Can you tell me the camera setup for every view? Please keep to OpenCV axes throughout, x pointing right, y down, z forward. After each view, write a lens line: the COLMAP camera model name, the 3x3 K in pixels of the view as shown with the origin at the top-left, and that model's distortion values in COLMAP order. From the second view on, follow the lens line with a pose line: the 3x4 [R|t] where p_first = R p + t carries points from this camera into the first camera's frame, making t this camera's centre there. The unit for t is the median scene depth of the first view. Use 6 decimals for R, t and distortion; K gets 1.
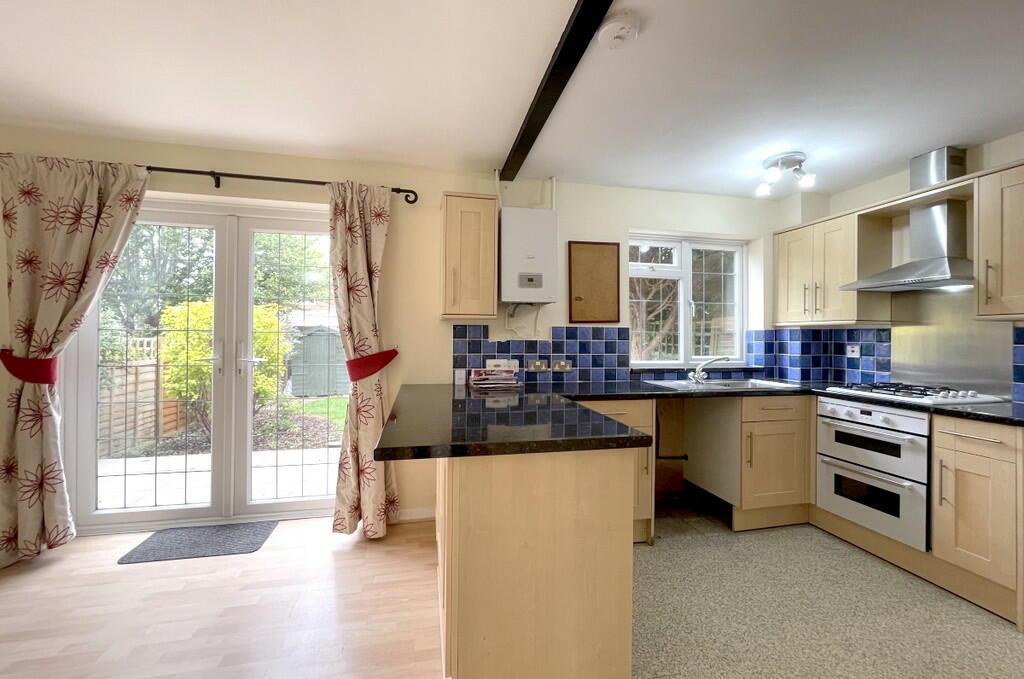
lens RADIAL K [[397.8, 0, 509.9], [0, 397.8, 332.3], [0, 0, 1]] dist [-0.000500, -0.000055]
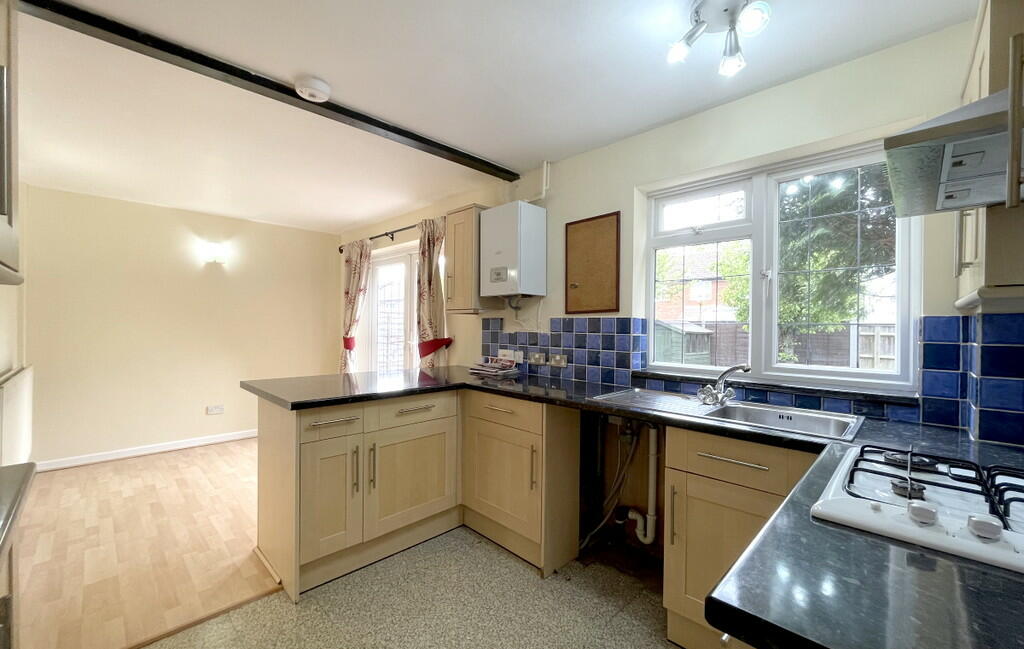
lens RADIAL K [[414.0, 0, 510.4], [0, 414.0, 329.4], [0, 0, 1]] dist [-0.001396, -0.000060]
pose [[0.543658, 0.005727, -0.839287, 0.880533], [-0.000040, 0.999977, 0.006797, 0.005243], [0.839307, -0.003662, 0.543646, 0.385043]]
